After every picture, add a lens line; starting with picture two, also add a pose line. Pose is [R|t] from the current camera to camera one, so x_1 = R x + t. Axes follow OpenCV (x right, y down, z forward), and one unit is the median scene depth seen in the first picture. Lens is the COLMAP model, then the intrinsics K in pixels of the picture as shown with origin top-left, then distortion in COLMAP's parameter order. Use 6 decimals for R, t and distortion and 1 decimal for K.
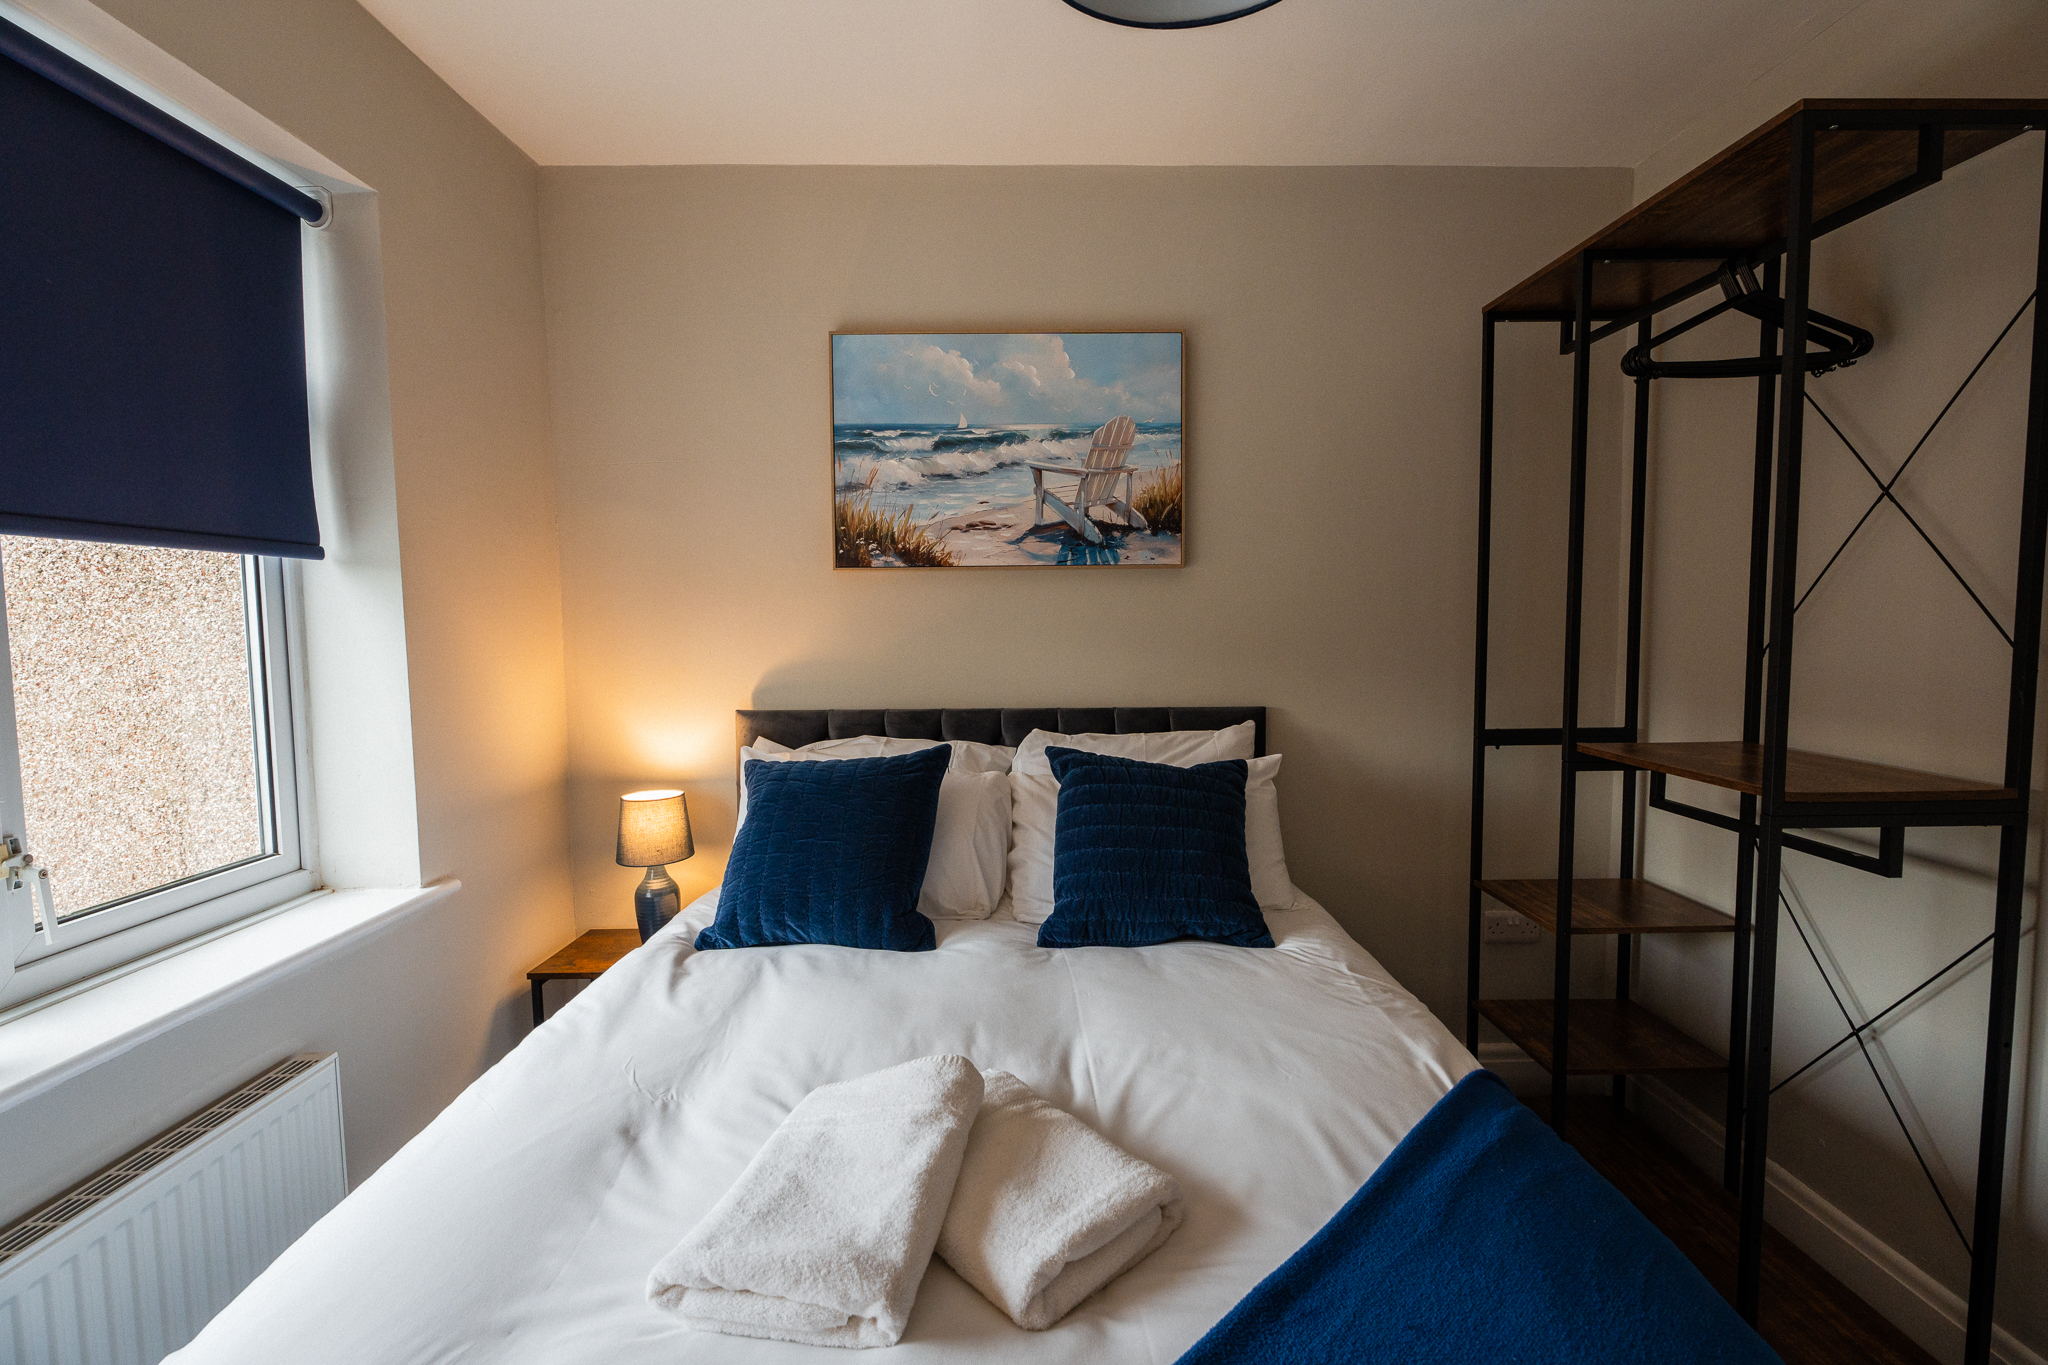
lens RADIAL K [[917.0, 0, 1024.7], [0, 917.0, 682.9], [0, 0, 1]] dist [0.000670, 0.001628]
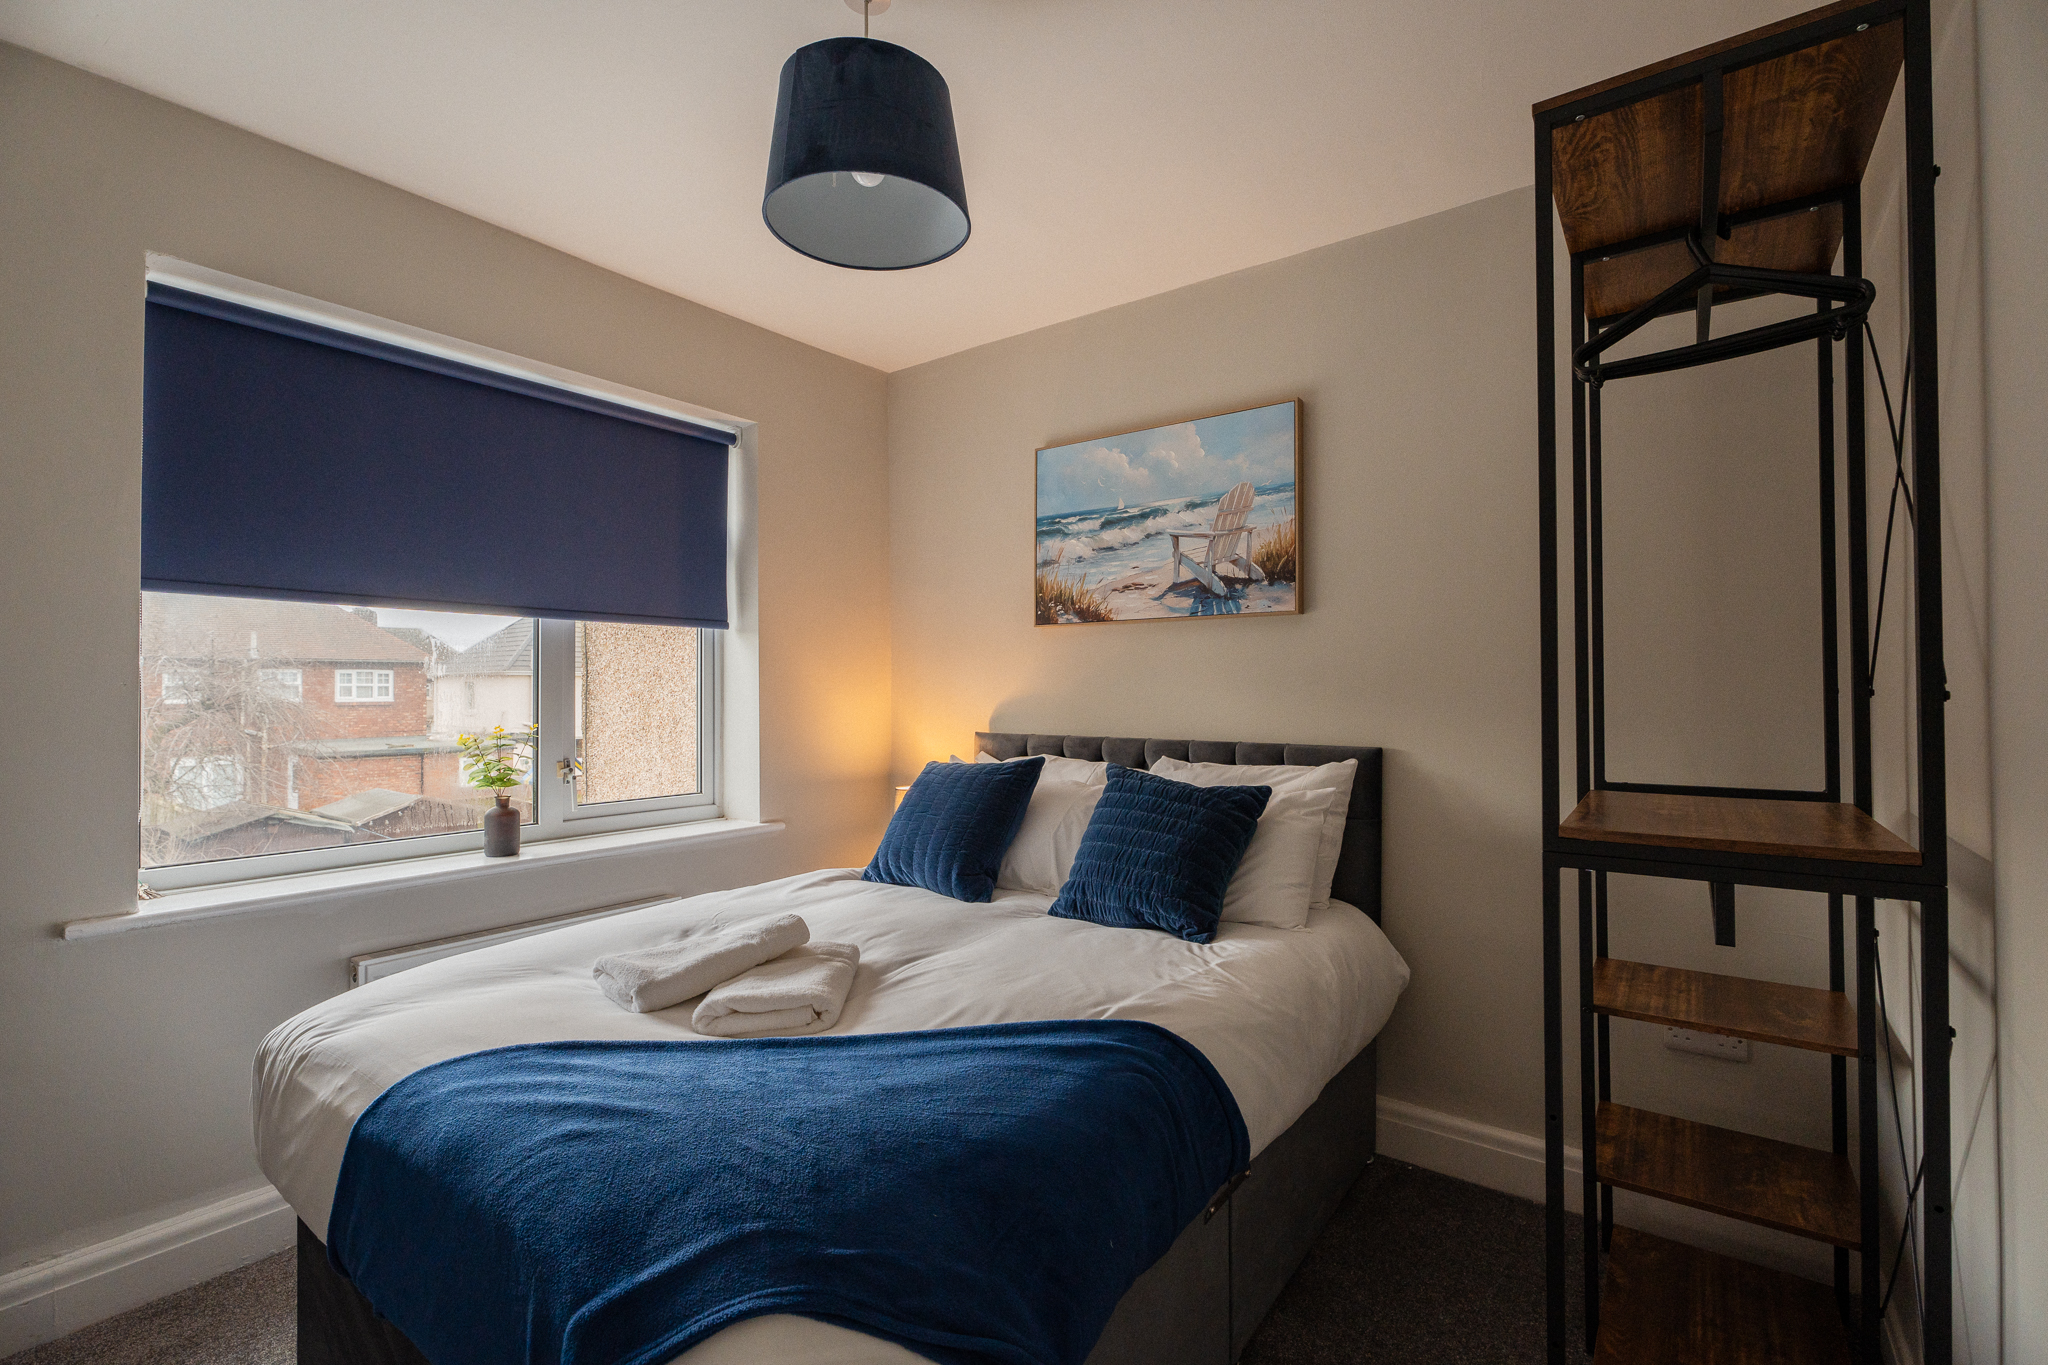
lens RADIAL K [[917.0, 0, 1026.1], [0, 917.0, 674.0], [0, 0, 1]] dist [0.000670, 0.001628]
pose [[0.792734, -0.002772, -0.609562, 0.581137], [-0.049383, 0.996411, -0.068754, 0.034346], [0.607564, 0.084605, 0.789752, -0.033615]]
